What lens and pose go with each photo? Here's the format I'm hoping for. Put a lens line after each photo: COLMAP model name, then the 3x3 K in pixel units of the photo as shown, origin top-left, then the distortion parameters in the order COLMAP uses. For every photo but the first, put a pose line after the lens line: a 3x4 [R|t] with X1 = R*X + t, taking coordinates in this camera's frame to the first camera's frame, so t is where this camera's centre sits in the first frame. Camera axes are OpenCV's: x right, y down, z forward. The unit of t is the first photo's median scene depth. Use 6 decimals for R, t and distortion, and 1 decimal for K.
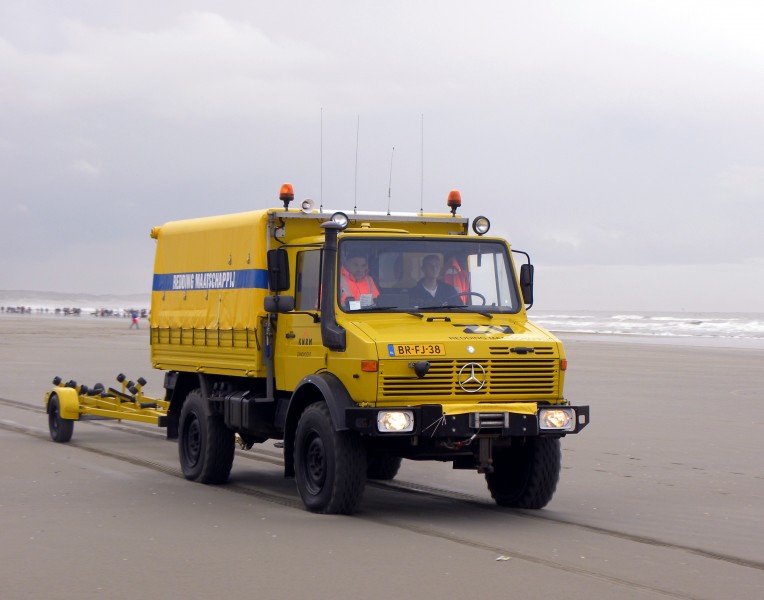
lens RADIAL K [[2118.6, 0, 382.0], [0, 2118.6, 300.0], [0, 0, 1]] dist [-0.003738, 0.046035]
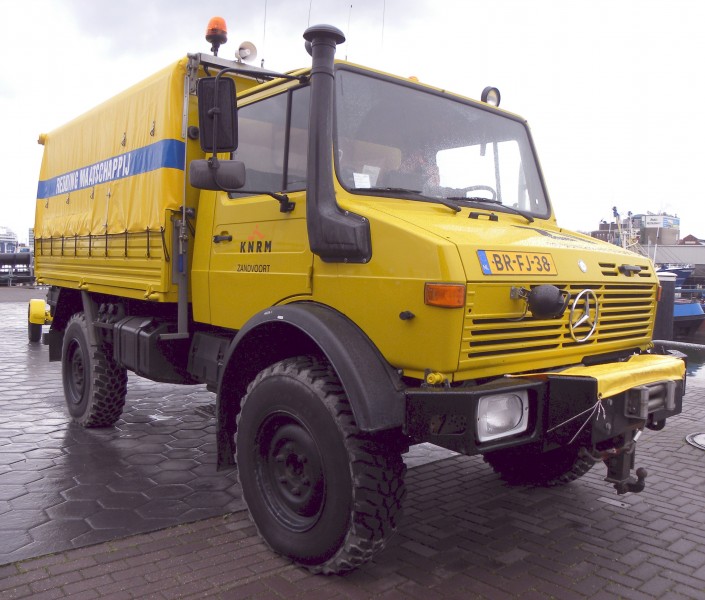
lens RADIAL K [[608.6, 0, 352.5], [0, 608.6, 300.0], [0, 0, 1]] dist [-0.143683, 0.001832]
pose [[0.953890, 0.007297, 0.300068, -0.059063], [-0.027555, 0.997612, 0.063336, 0.022329], [-0.298889, -0.068684, 0.951813, 0.804253]]
